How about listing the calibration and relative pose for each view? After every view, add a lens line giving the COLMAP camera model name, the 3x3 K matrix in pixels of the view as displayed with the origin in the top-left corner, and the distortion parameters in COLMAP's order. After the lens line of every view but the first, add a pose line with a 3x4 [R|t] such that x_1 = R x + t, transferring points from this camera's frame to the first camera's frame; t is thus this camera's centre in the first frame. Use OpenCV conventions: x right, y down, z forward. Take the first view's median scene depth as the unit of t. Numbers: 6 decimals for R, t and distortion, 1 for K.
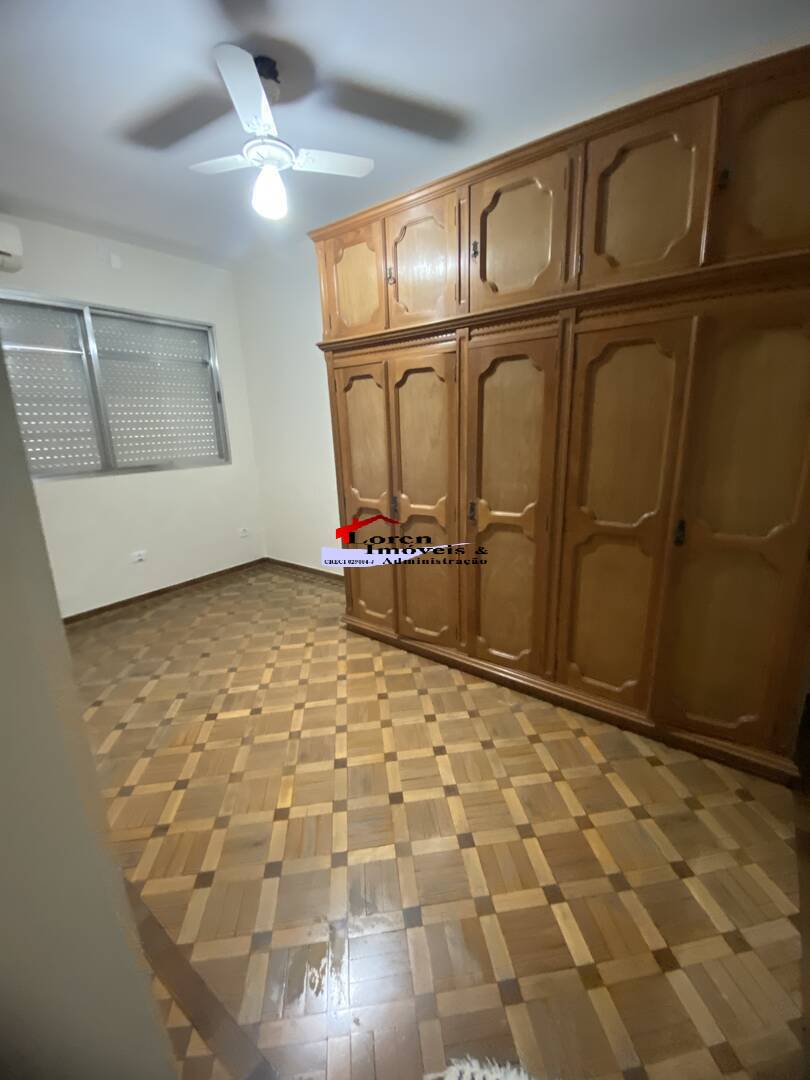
lens RADIAL K [[439.7, 0, 403.8], [0, 439.7, 534.5], [0, 0, 1]] dist [0.019717, -0.020163]
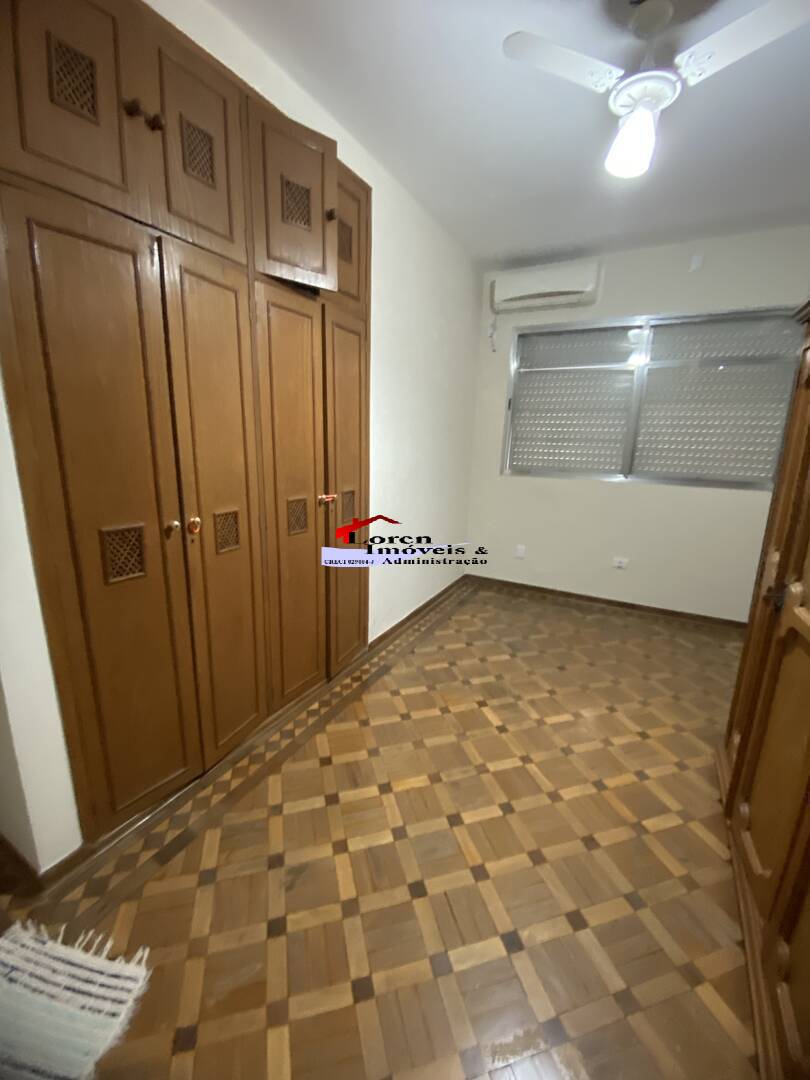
lens RADIAL K [[439.7, 0, 403.8], [0, 439.7, 534.5], [0, 0, 1]] dist [0.019717, -0.020163]
pose [[0.149687, 0.257554, -0.954599, 0.412912], [-0.272687, 0.938786, 0.210528, -0.134616], [0.950387, 0.228793, 0.210755, 0.452208]]
